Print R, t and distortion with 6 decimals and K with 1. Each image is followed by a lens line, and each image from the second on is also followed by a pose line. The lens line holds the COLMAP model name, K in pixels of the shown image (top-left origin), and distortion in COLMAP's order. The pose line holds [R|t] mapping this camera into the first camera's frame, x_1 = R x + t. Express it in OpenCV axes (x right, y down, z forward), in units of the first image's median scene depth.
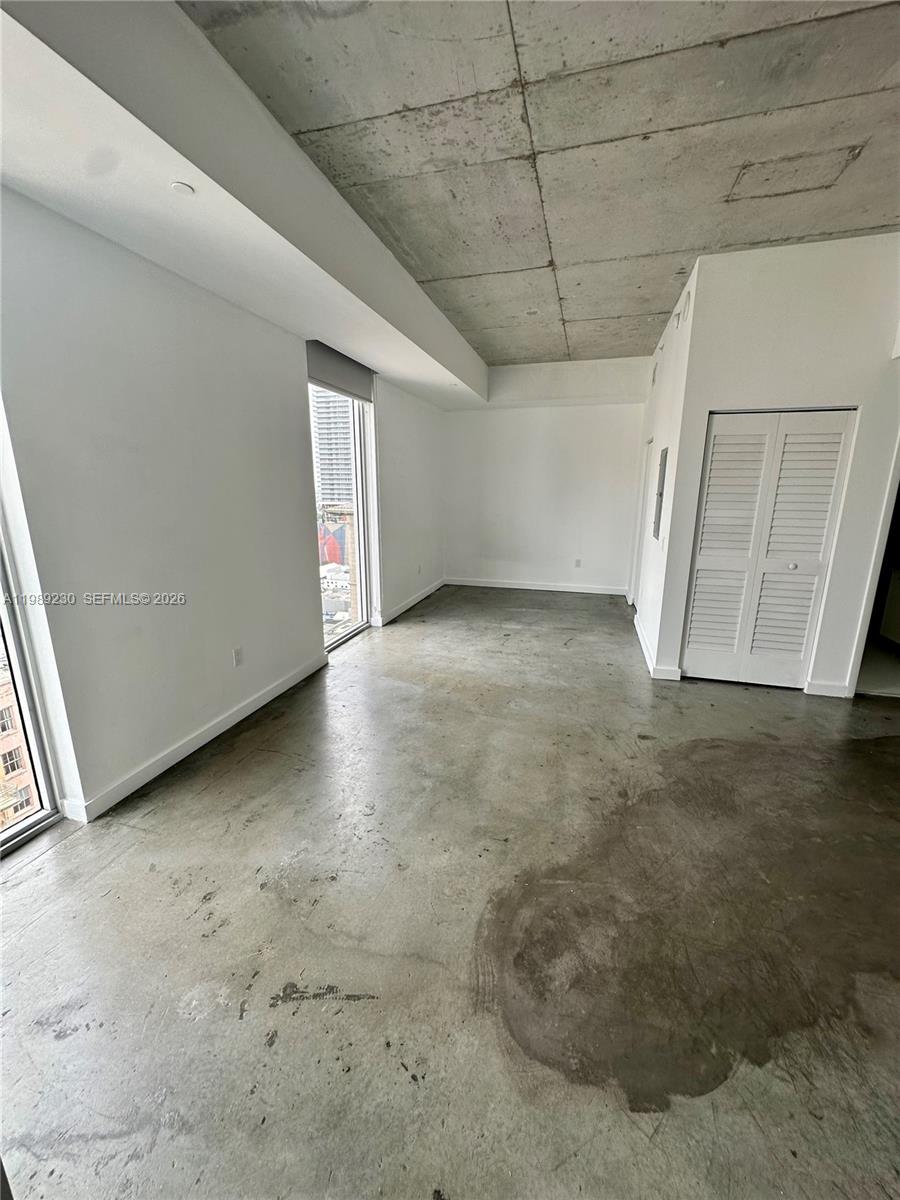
lens RADIAL K [[479.9, 0, 449.7], [0, 479.9, 599.8], [0, 0, 1]] dist [-0.004357, 0.000274]
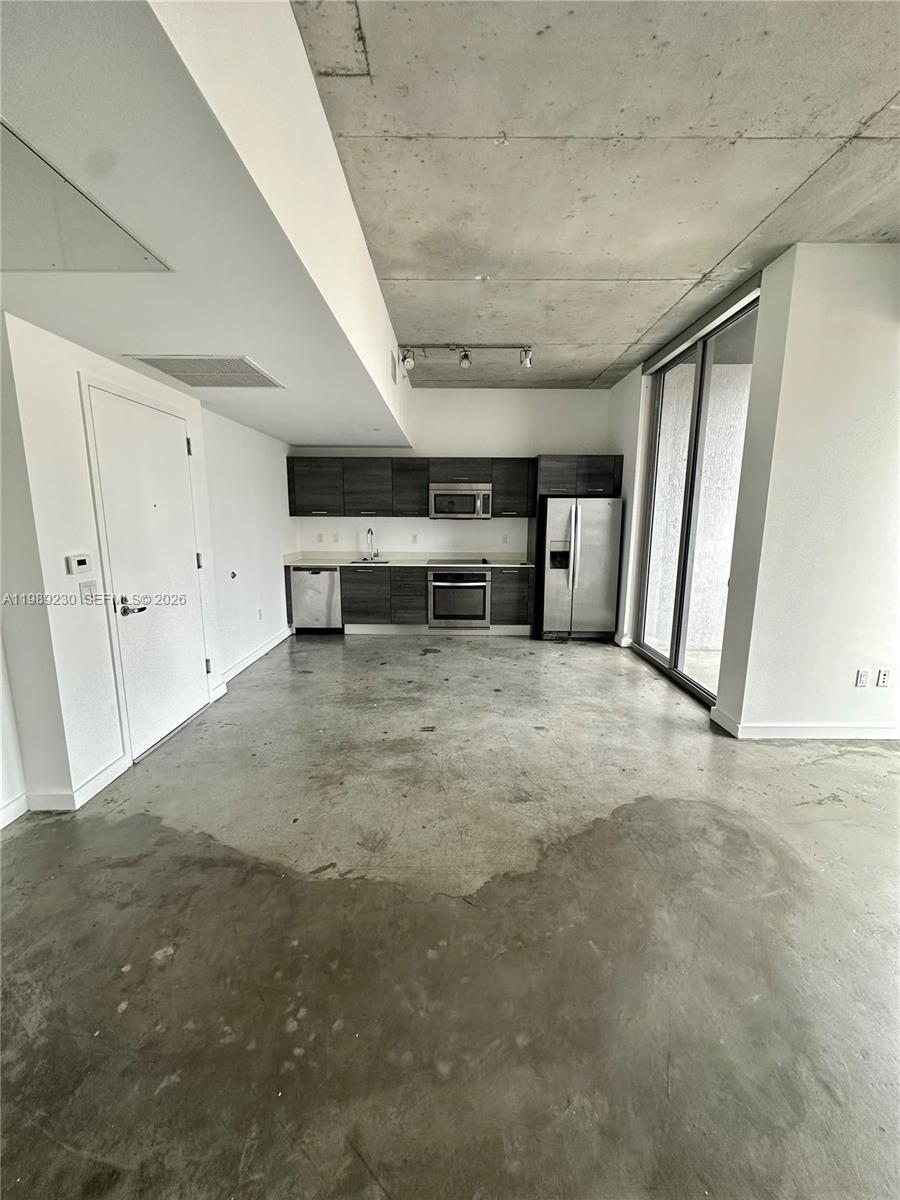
lens RADIAL K [[479.9, 0, 451.0], [0, 479.9, 599.0], [0, 0, 1]] dist [-0.004357, 0.000274]
pose [[-0.961891, 0.040059, -0.270483, 1.473134], [-0.071287, 0.918260, 0.389509, -0.429130], [0.263977, 0.393947, -0.880410, 1.904813]]
